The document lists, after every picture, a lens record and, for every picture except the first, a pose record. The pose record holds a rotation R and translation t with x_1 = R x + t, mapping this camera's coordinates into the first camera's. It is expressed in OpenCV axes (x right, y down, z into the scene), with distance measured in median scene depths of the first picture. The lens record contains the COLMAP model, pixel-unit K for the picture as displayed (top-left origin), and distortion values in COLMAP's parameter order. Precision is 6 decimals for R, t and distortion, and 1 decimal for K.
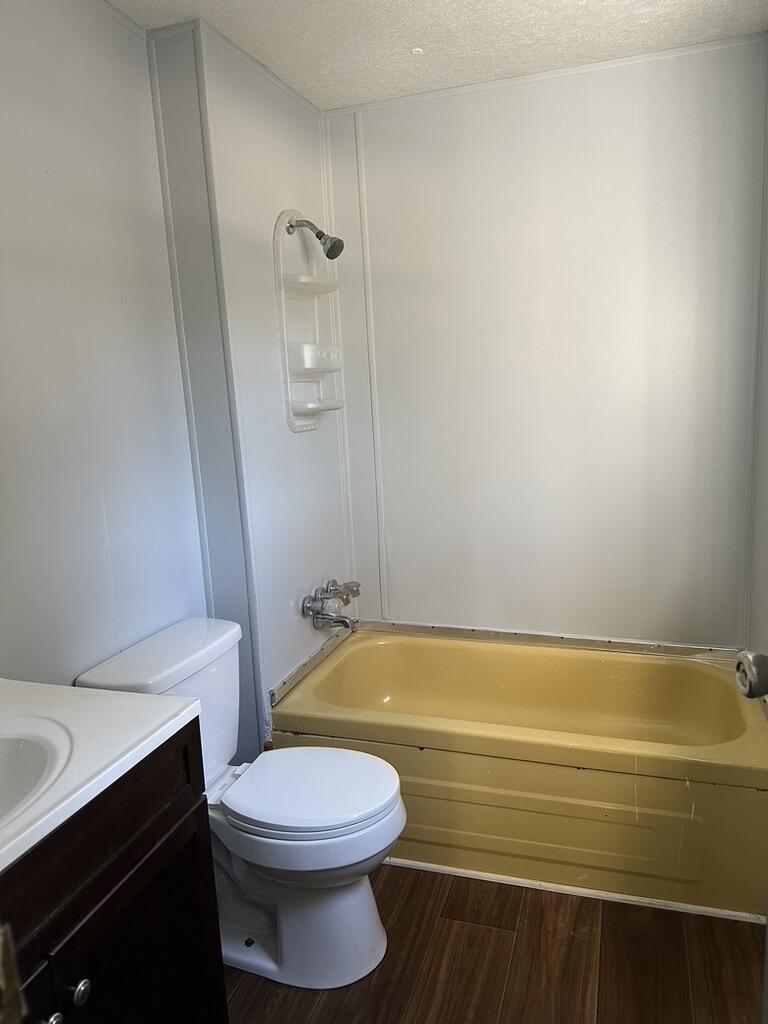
lens RADIAL K [[723.3, 0, 379.5], [0, 723.3, 510.0], [0, 0, 1]] dist [-0.013548, -0.006112]
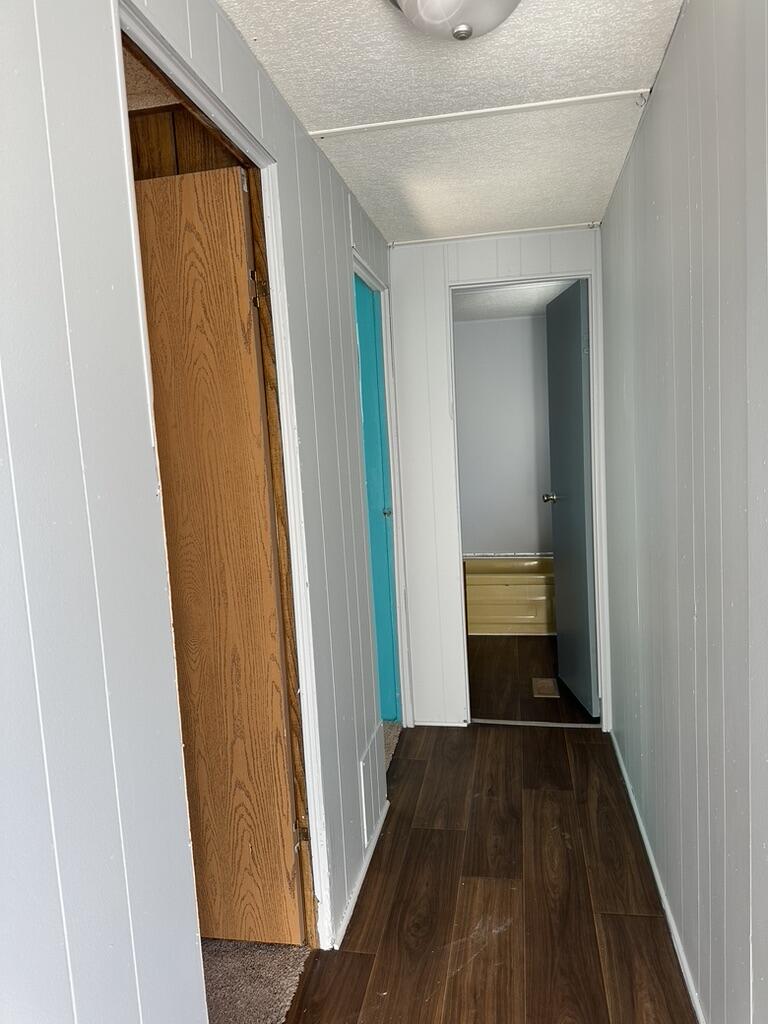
lens RADIAL K [[723.3, 0, 384.8], [0, 723.3, 512.5], [0, 0, 1]] dist [-0.013548, -0.006112]
pose [[-0.982584, 0.124410, -0.138027, 0.709483], [0.078612, 0.951359, 0.297885, -0.400508], [0.168373, 0.281846, -0.944570, 1.813038]]
